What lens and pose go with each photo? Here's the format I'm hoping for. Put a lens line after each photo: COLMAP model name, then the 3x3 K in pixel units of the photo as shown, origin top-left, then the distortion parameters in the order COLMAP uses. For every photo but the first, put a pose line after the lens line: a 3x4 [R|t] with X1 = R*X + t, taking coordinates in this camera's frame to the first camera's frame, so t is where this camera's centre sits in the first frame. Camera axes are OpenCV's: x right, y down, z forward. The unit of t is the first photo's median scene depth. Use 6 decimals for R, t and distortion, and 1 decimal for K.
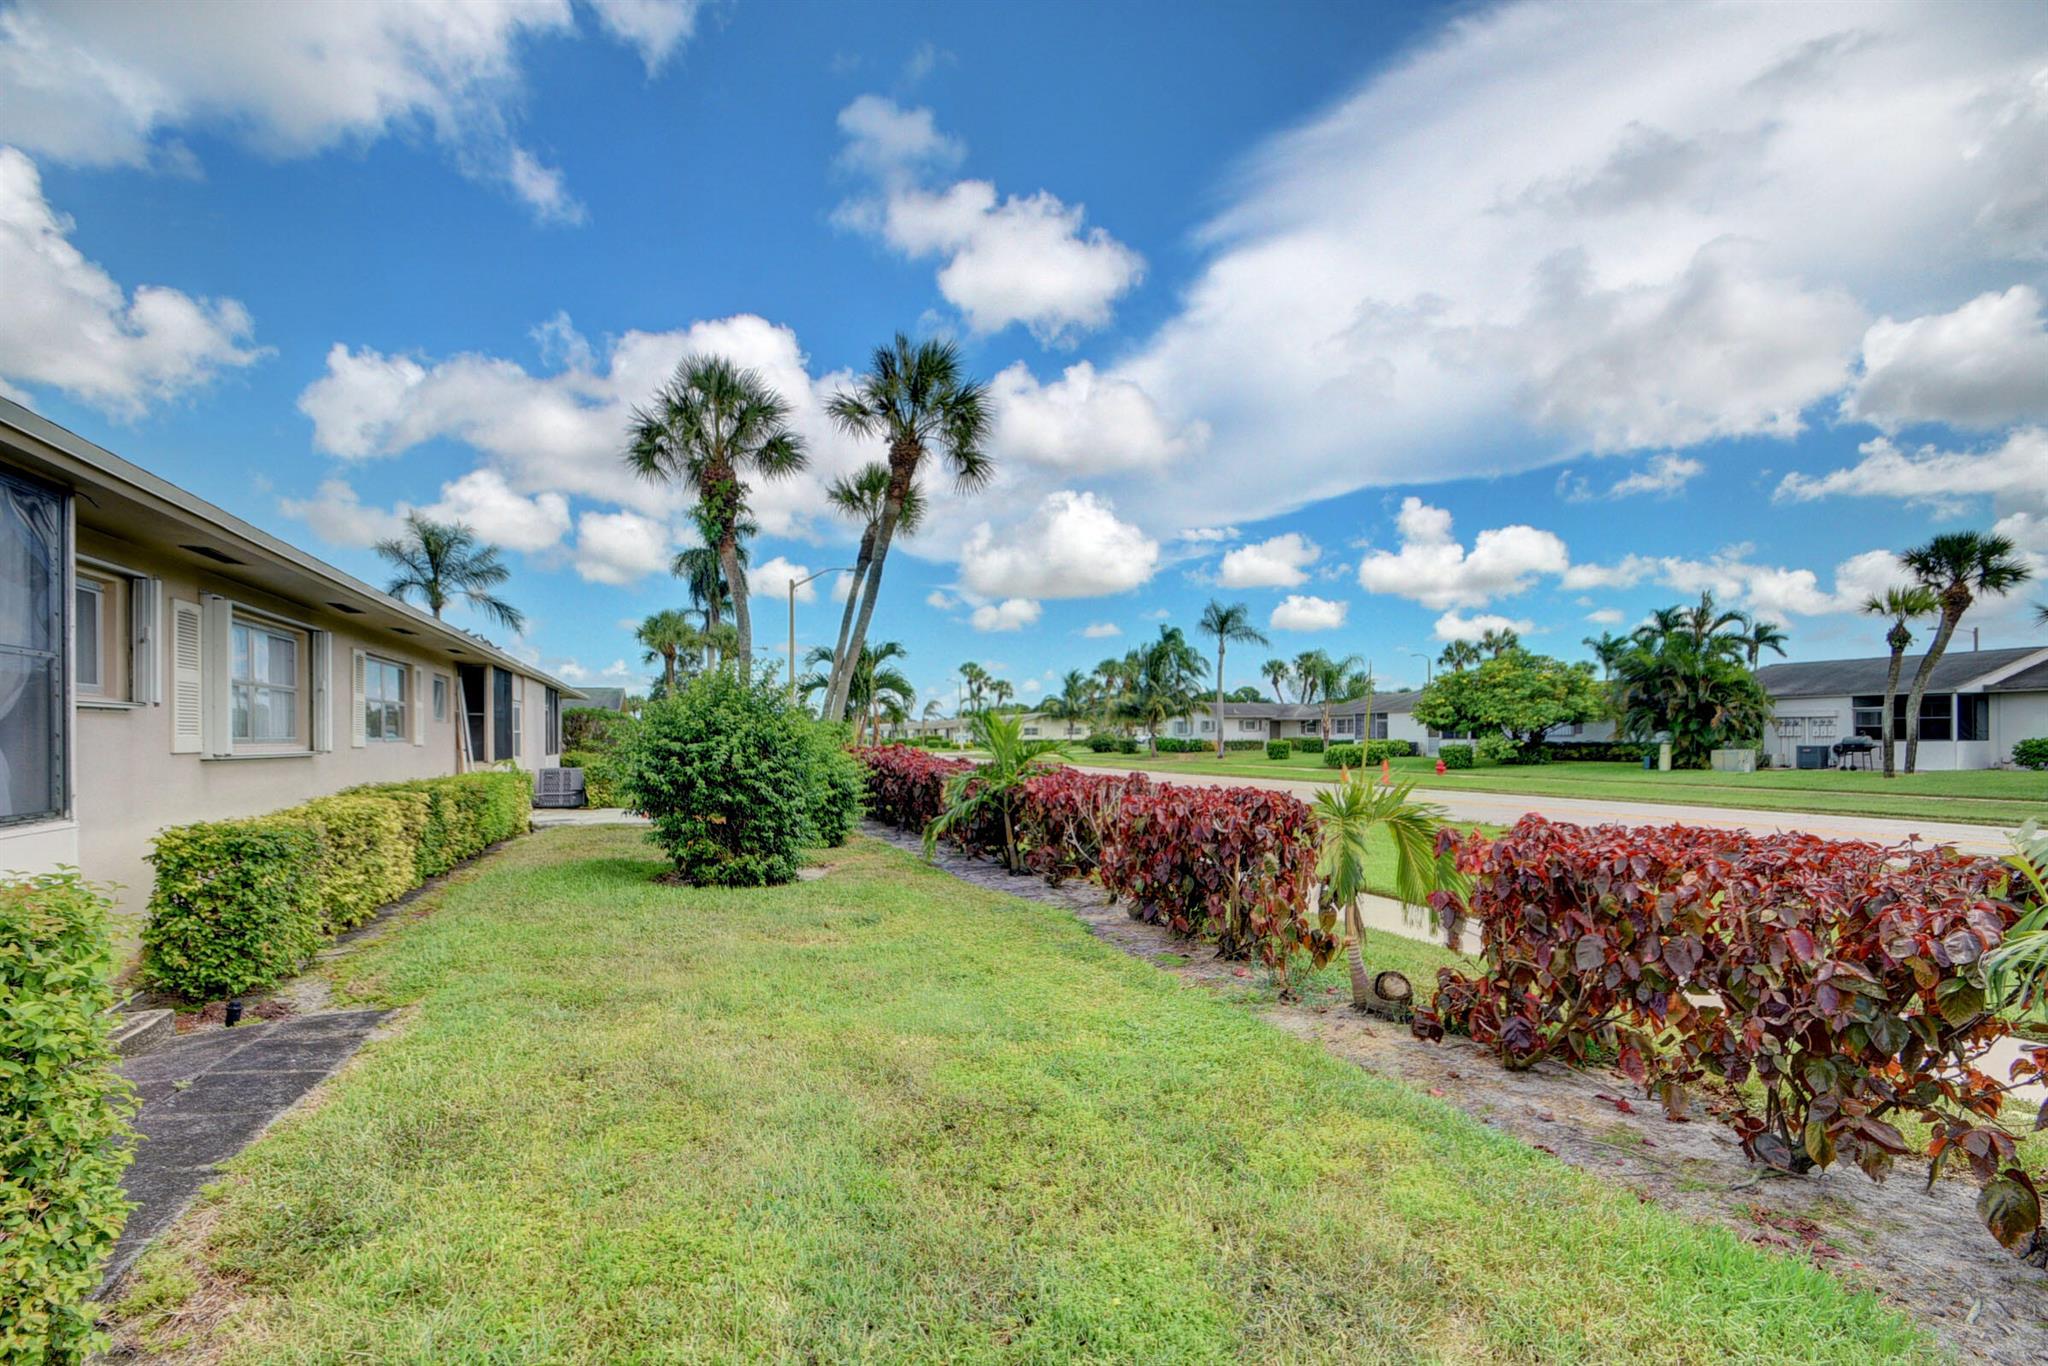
lens RADIAL K [[903.1, 0, 1014.3], [0, 903.1, 735.2], [0, 0, 1]] dist [0.011283, -0.015902]
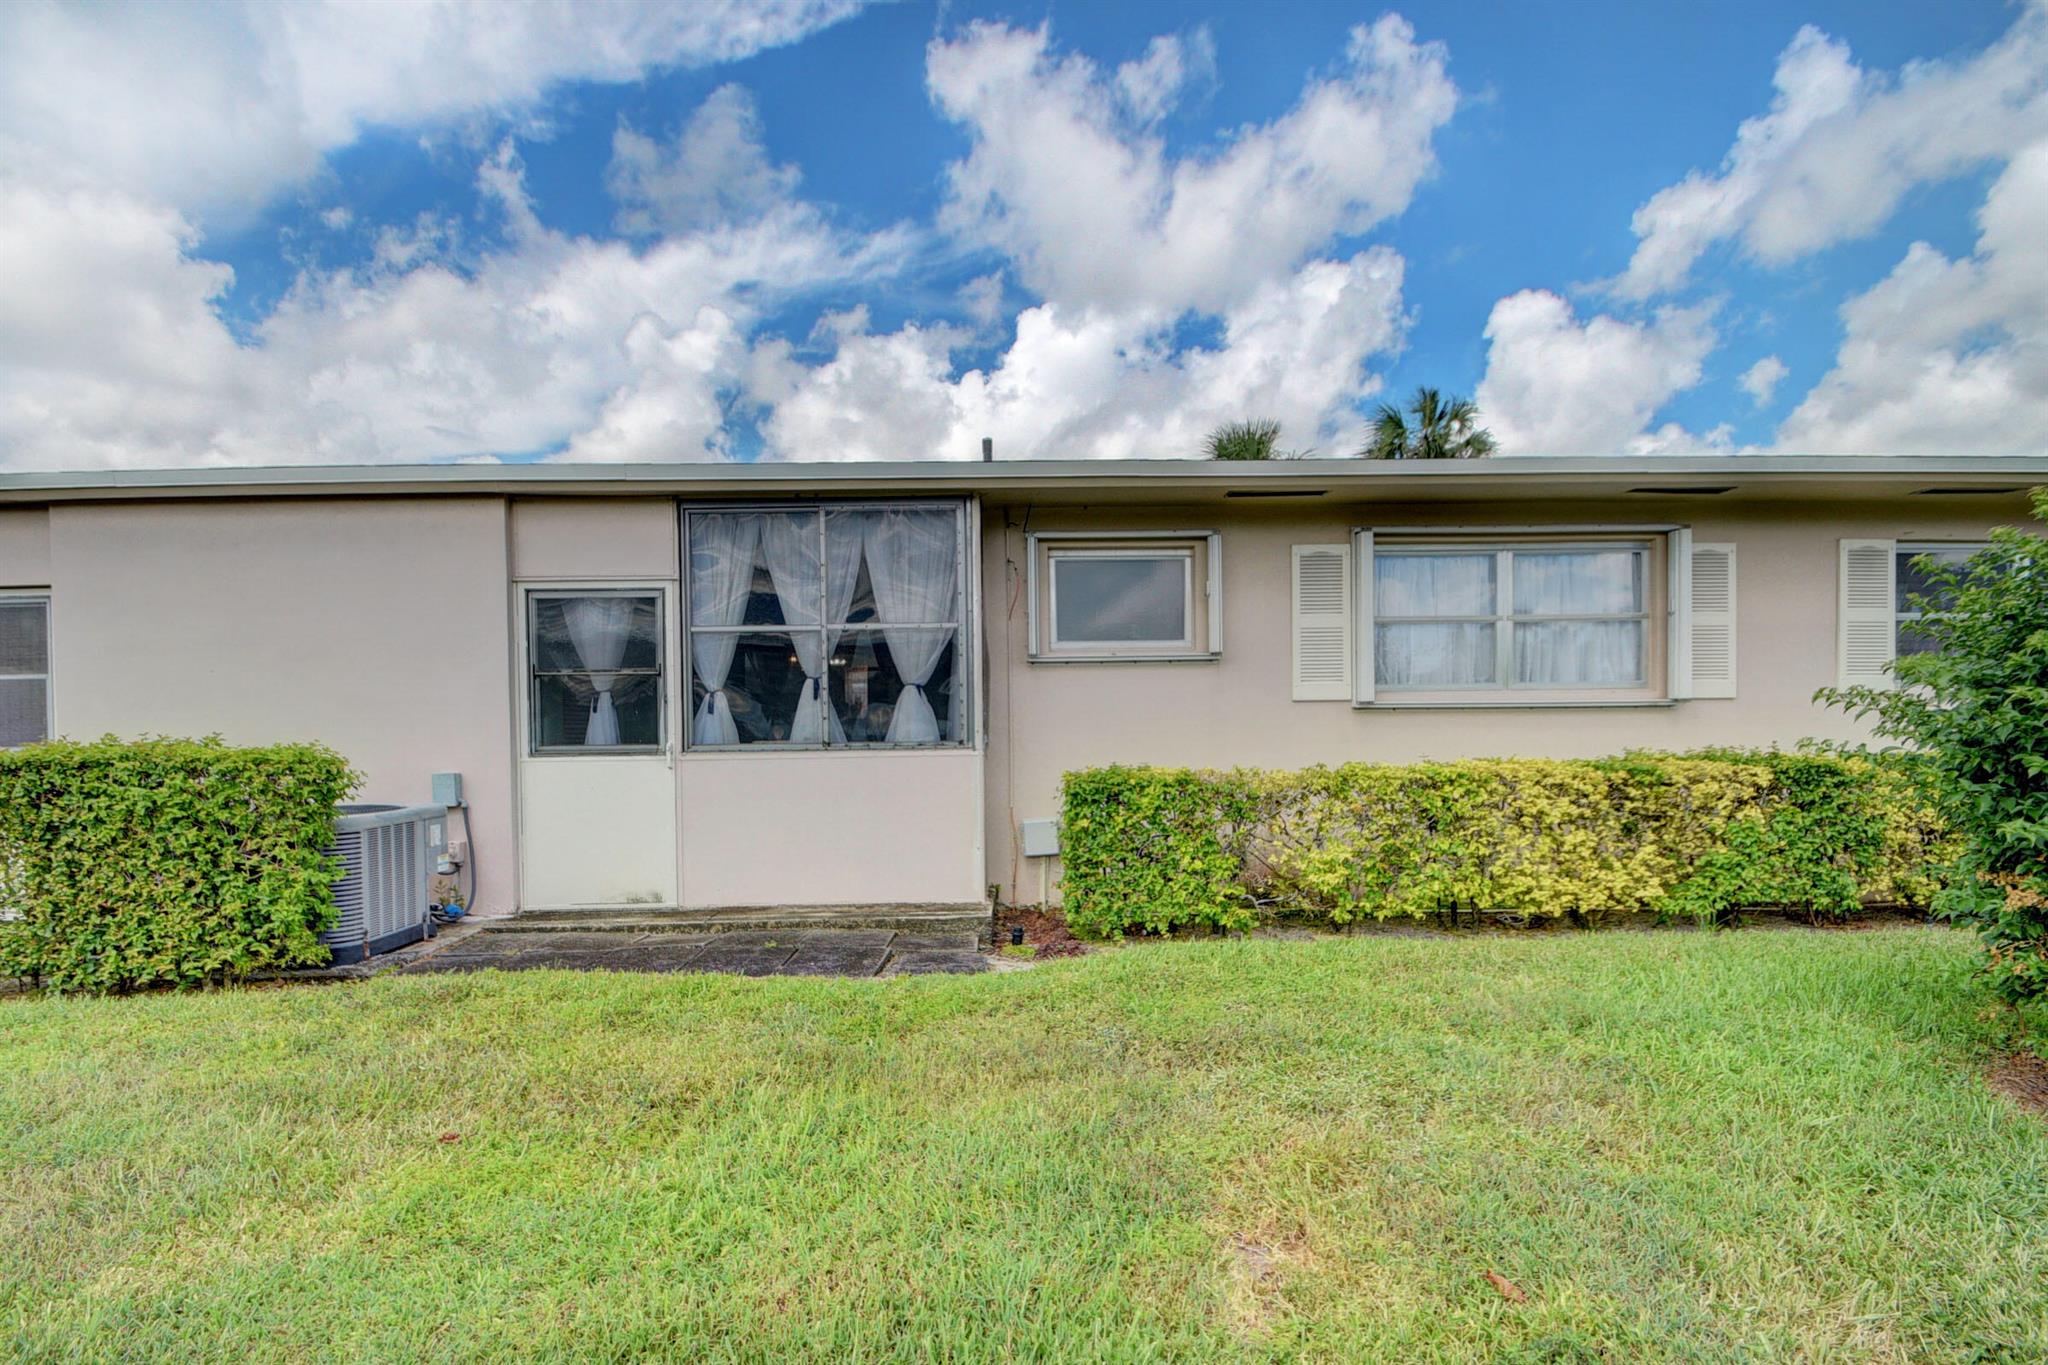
lens RADIAL K [[986.0, 0, 1032.5], [0, 986.0, 734.5], [0, 0, 1]] dist [-0.003473, 0.000000]
pose [[-0.325524, 0.040081, -0.944684, 0.119447], [0.013357, 0.999196, 0.037791, 0.008148], [0.945439, -0.000316, -0.325798, 0.669400]]
